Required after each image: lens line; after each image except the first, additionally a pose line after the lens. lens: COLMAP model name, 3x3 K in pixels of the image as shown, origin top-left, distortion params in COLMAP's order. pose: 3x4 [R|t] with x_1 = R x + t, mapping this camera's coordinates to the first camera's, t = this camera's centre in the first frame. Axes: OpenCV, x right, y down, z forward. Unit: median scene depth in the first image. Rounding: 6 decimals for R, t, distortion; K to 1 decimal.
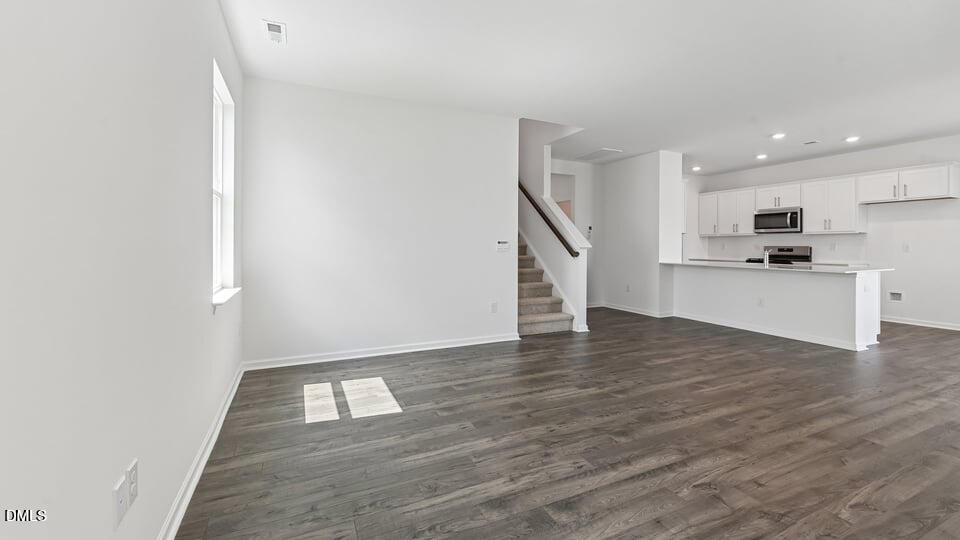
lens RADIAL K [[392.9, 0, 478.3], [0, 392.9, 246.2], [0, 0, 1]] dist [0.001777, -0.001336]
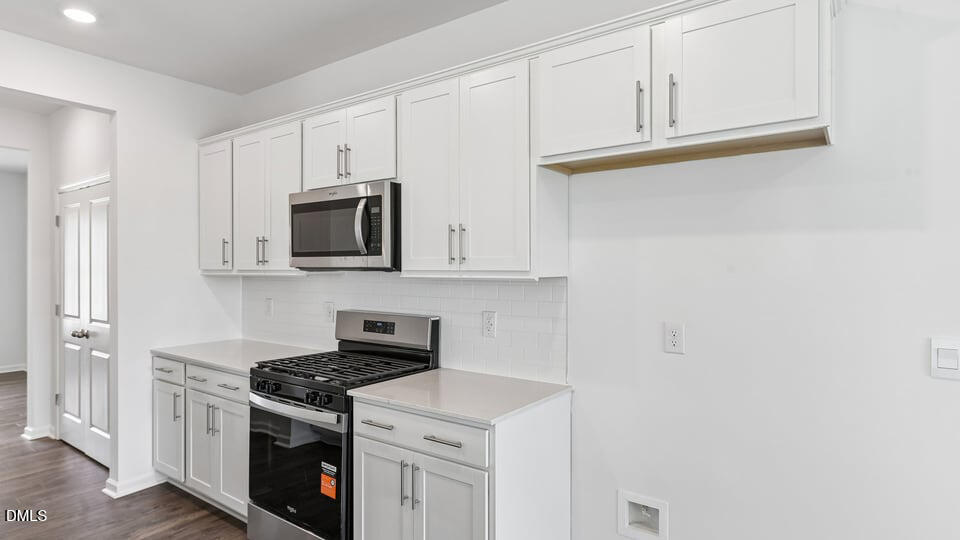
lens RADIAL K [[510.9, 0, 475.4], [0, 510.9, 266.3], [0, 0, 1]] dist [0.002282, 0.000754]
pose [[0.872056, -0.001376, 0.489405, 1.210713], [0.003607, 0.999987, -0.003615, -0.064705], [-0.489393, 0.004918, 0.872049, 1.150651]]
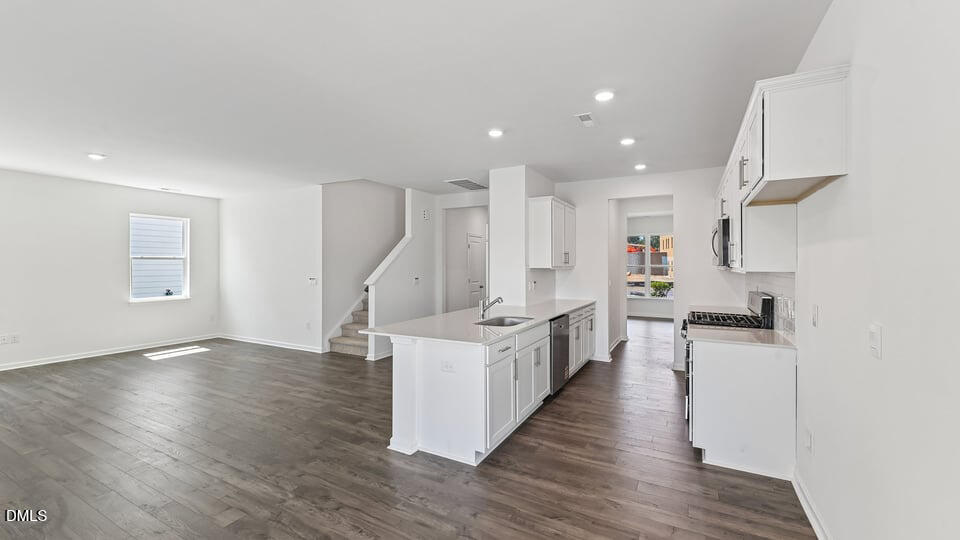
lens RADIAL K [[392.9, 0, 487.6], [0, 392.9, 263.4], [0, 0, 1]] dist [0.001777, -0.001336]
pose [[0.604725, -0.004221, -0.796423, 1.802595], [-0.001774, 0.999976, -0.006646, -0.063674], [0.796432, 0.005432, 0.604703, 0.791405]]
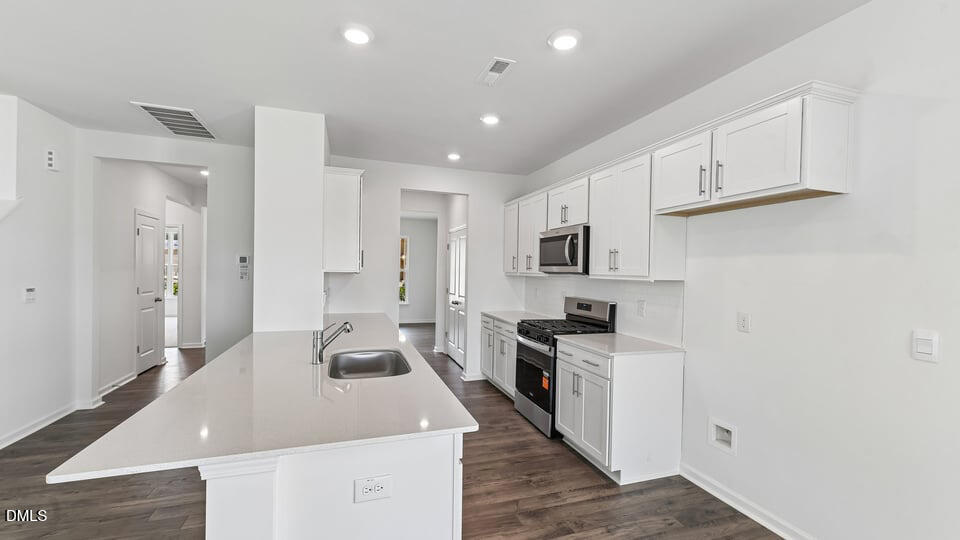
lens RADIAL K [[392.9, 0, 483.6], [0, 392.9, 276.7], [0, 0, 1]] dist [0.001777, -0.001336]
pose [[0.994769, 0.020173, -0.100135, 1.294474], [-0.019017, 0.999741, 0.012486, -0.063852], [0.100361, -0.010516, 0.994896, 0.857094]]
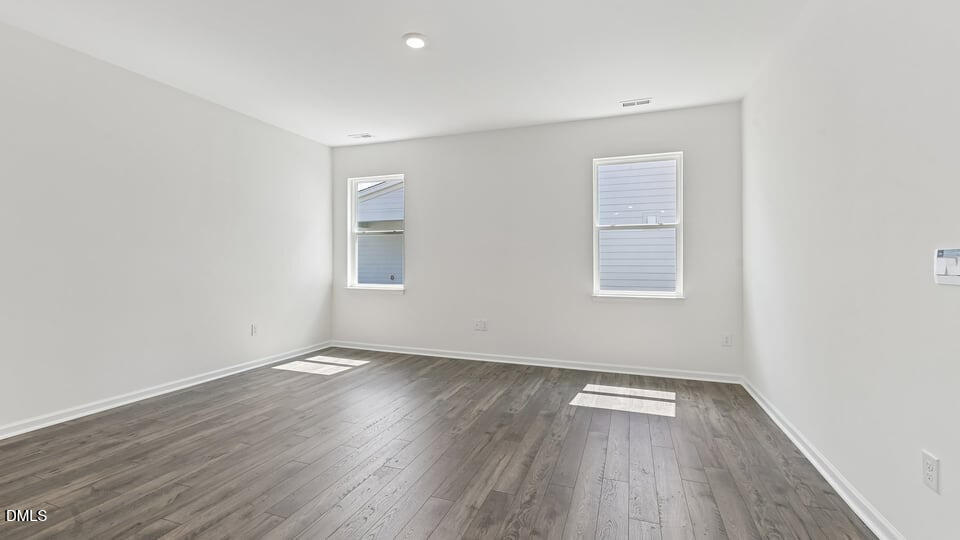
lens RADIAL K [[409.8, 0, 491.5], [0, 409.8, 260.2], [0, 0, 1]] dist [0.002525, -0.002151]
pose [[-0.692687, -0.006870, -0.721205, 0.588696], [-0.006340, 0.999974, -0.003436, -0.002419], [0.721210, 0.002192, -0.692713, 1.158757]]
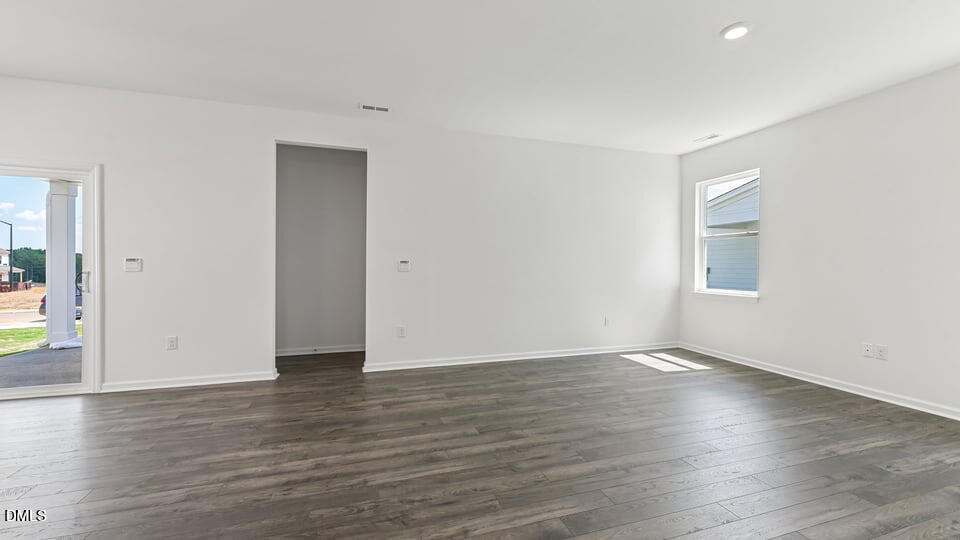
lens RADIAL K [[392.9, 0, 474.8], [0, 392.9, 269.6], [0, 0, 1]] dist [0.001777, -0.001336]
pose [[-0.992651, -0.009299, 0.120658, 0.510769], [-0.007370, 0.999838, 0.016421, -0.003248], [-0.120791, 0.015411, -0.992558, 1.265096]]
